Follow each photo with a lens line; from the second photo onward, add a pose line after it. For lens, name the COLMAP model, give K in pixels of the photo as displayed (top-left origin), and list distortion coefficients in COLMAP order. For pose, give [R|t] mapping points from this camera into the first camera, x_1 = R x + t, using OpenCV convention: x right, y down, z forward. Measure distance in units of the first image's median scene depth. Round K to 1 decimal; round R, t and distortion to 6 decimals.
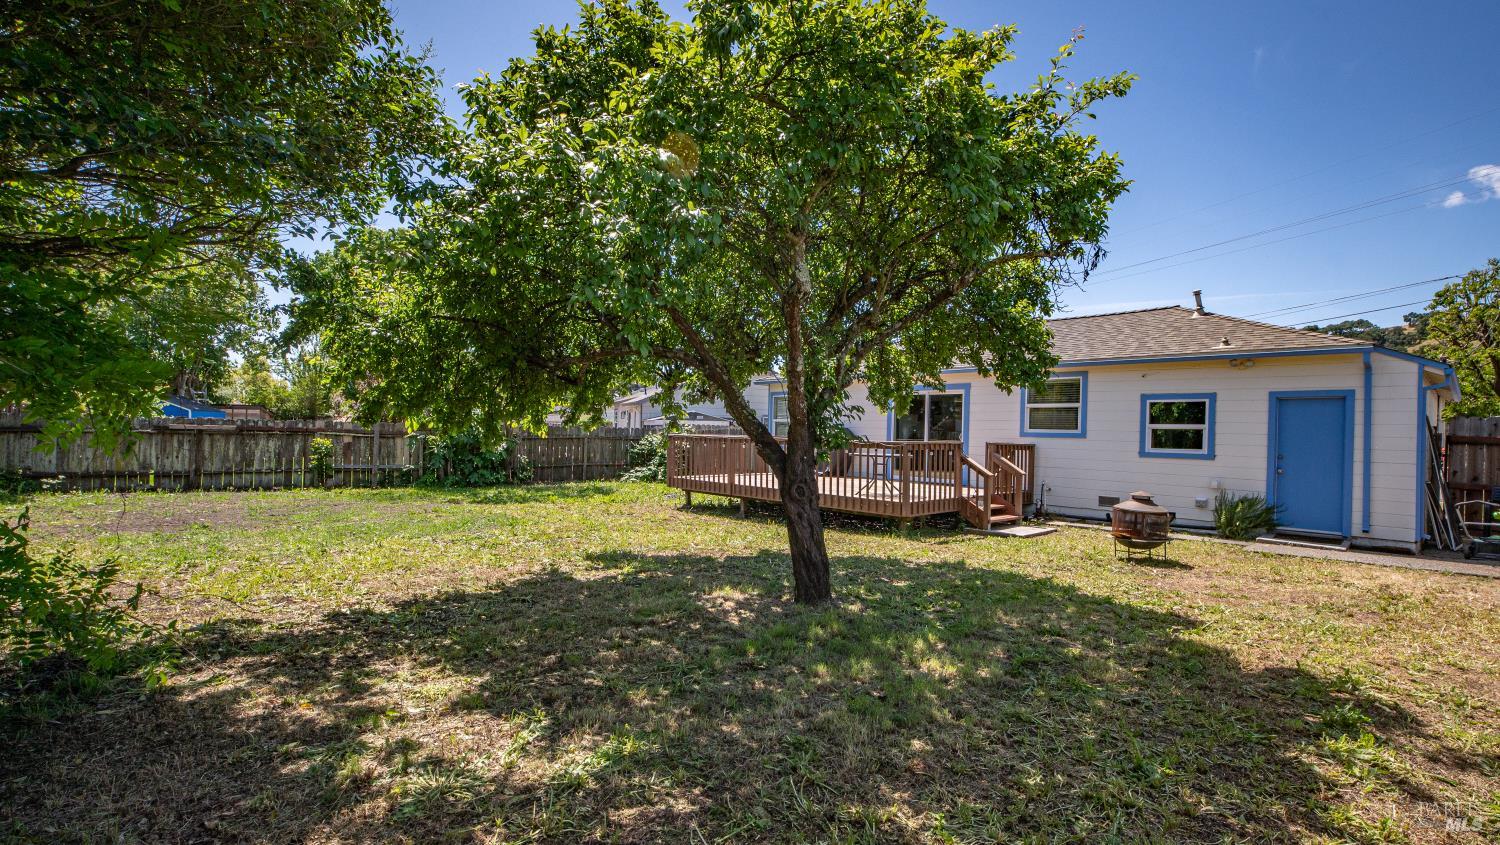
lens RADIAL K [[676.1, 0, 750.0], [0, 676.1, 422.5], [0, 0, 1]] dist [-0.000249, -0.000335]
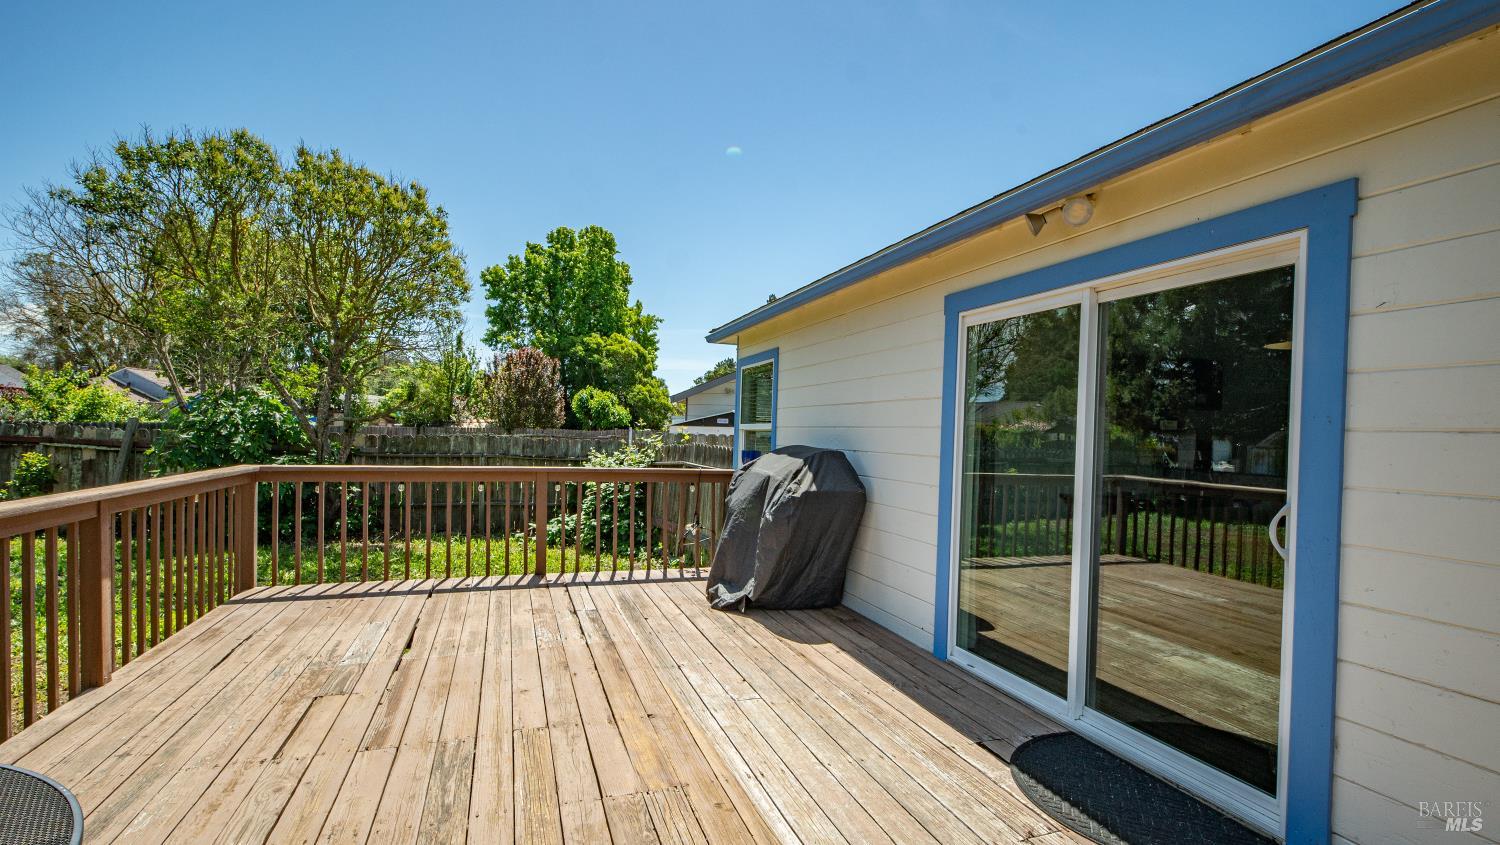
lens RADIAL K [[676.1, 0, 748.8], [0, 676.1, 431.8], [0, 0, 1]] dist [-0.000532, -0.000648]
pose [[0.920663, 0.006579, -0.390303, 0.221120], [-0.005350, 0.999977, 0.004234, -0.002469], [0.390322, -0.001810, 0.920677, 0.688282]]
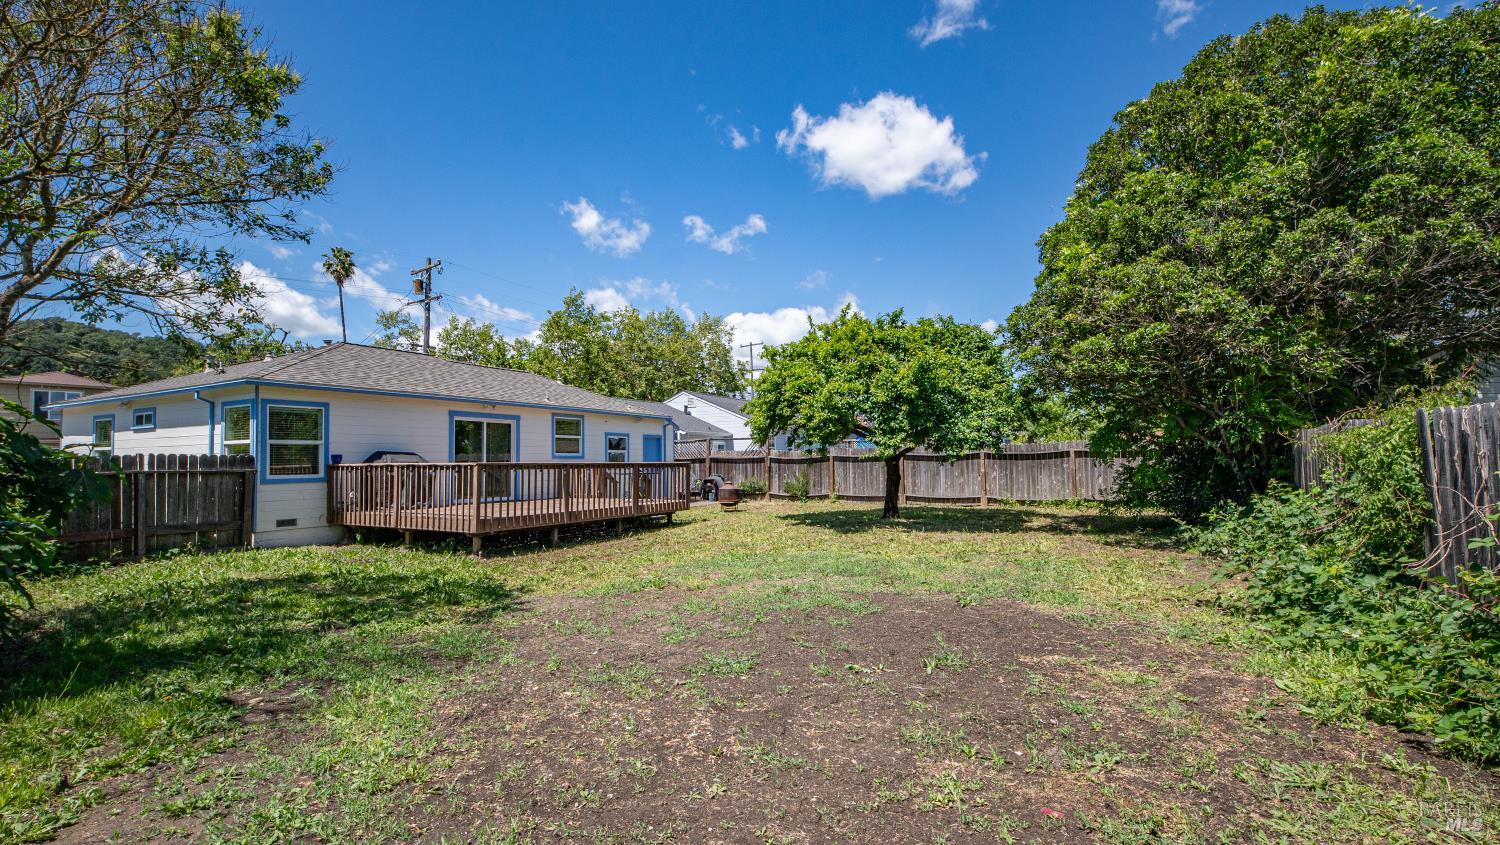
lens RADIAL K [[669.8, 0, 745.0], [0, 669.8, 434.9], [0, 0, 1]] dist [0.001647, -0.001209]
pose [[-0.309493, 0.015618, 0.950774, -0.802969], [-0.010960, 0.999740, -0.019990, -0.003260], [-0.950839, -0.016607, -0.309241, 0.835713]]
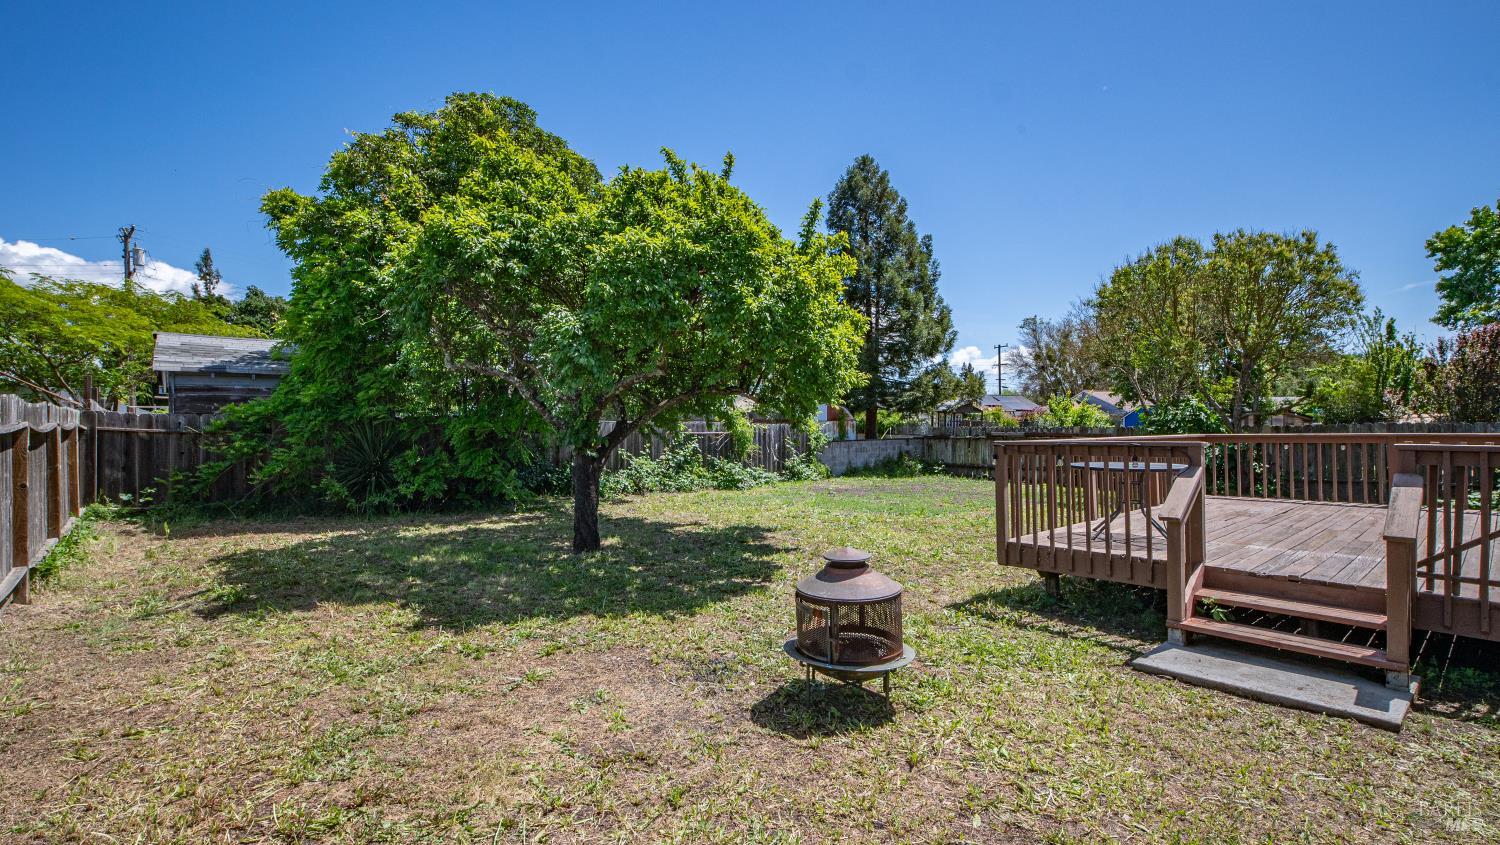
lens RADIAL K [[669.8, 0, 745.0], [0, 669.8, 434.9], [0, 0, 1]] dist [0.001647, -0.001209]
pose [[-0.025390, -0.013126, -0.999591, 0.518539], [0.021445, 0.999677, -0.013672, 0.015018], [0.999448, -0.021783, -0.025101, 0.479098]]
